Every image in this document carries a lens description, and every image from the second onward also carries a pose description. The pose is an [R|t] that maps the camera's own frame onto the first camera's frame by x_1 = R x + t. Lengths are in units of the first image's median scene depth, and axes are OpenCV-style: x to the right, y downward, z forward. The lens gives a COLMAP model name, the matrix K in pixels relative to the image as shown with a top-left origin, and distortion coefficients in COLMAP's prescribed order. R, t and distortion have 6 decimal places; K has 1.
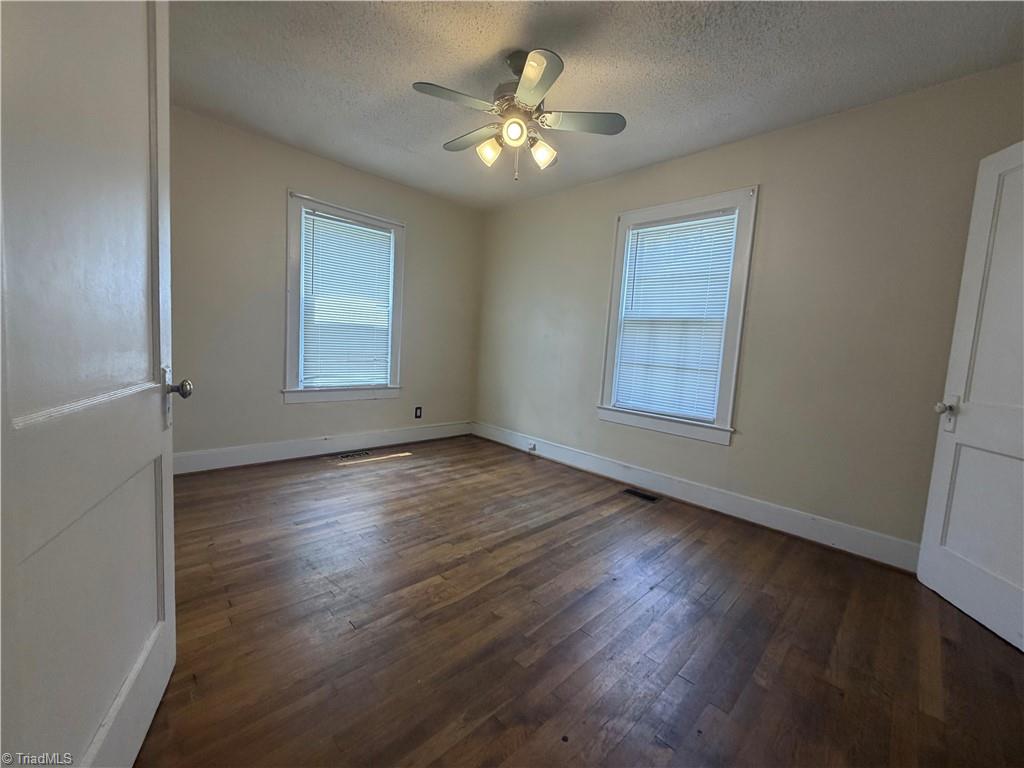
lens RADIAL K [[406.7, 0, 508.8], [0, 406.7, 382.1], [0, 0, 1]] dist [-0.003017, -0.000239]
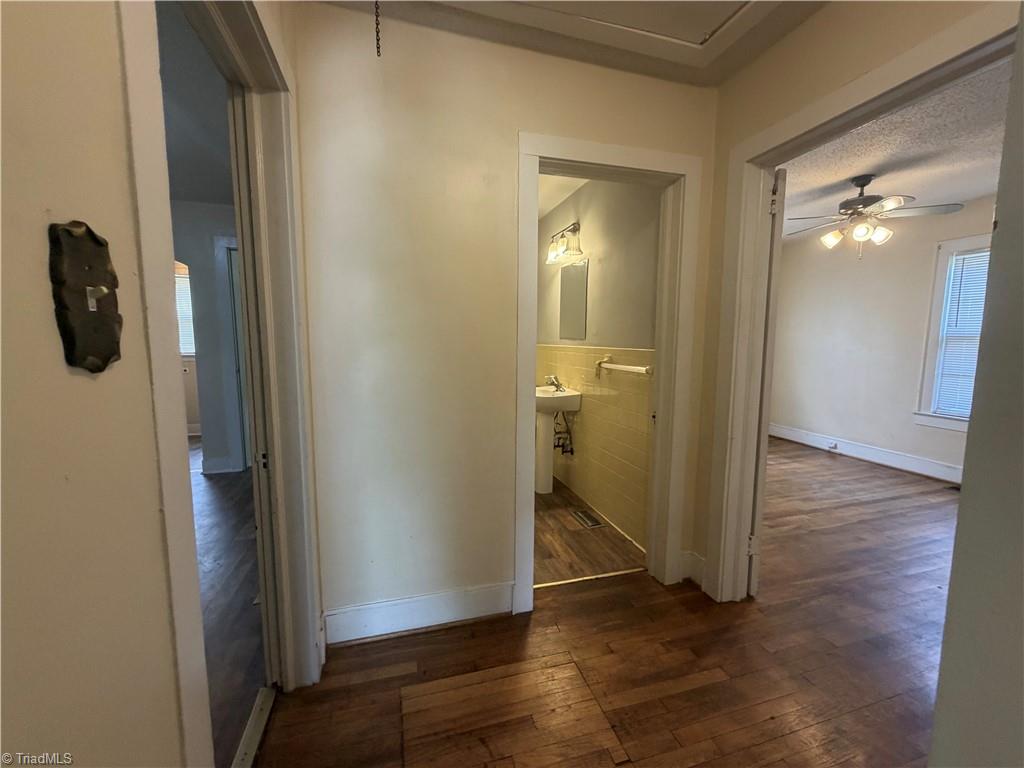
lens RADIAL K [[406.7, 0, 508.8], [0, 406.7, 382.1], [0, 0, 1]] dist [-0.003017, -0.000239]
pose [[0.880063, -0.007705, -0.474794, -0.276818], [0.008171, 0.999966, -0.001081, -0.038572], [0.474786, -0.002928, 0.880096, -0.618270]]
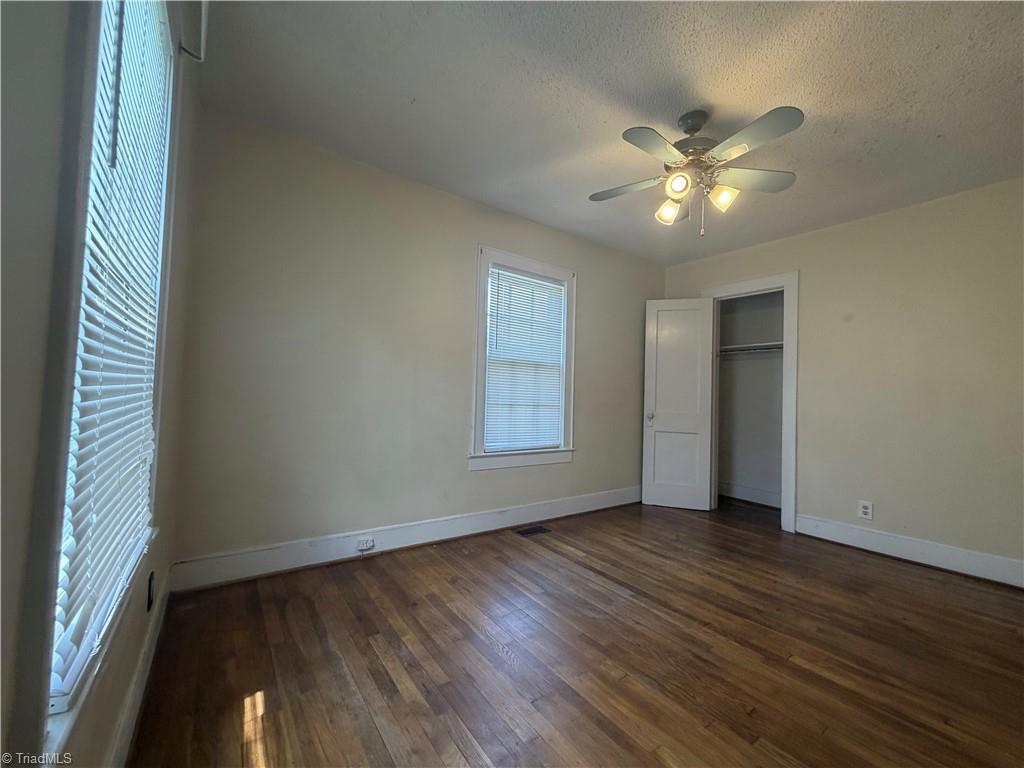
lens RADIAL K [[406.7, 0, 508.8], [0, 406.7, 382.1], [0, 0, 1]] dist [-0.003017, -0.000239]
pose [[0.159537, -0.025523, 0.986862, -0.720381], [0.067660, 0.997598, 0.014863, -0.122473], [-0.984871, 0.064400, 0.160881, 0.898792]]
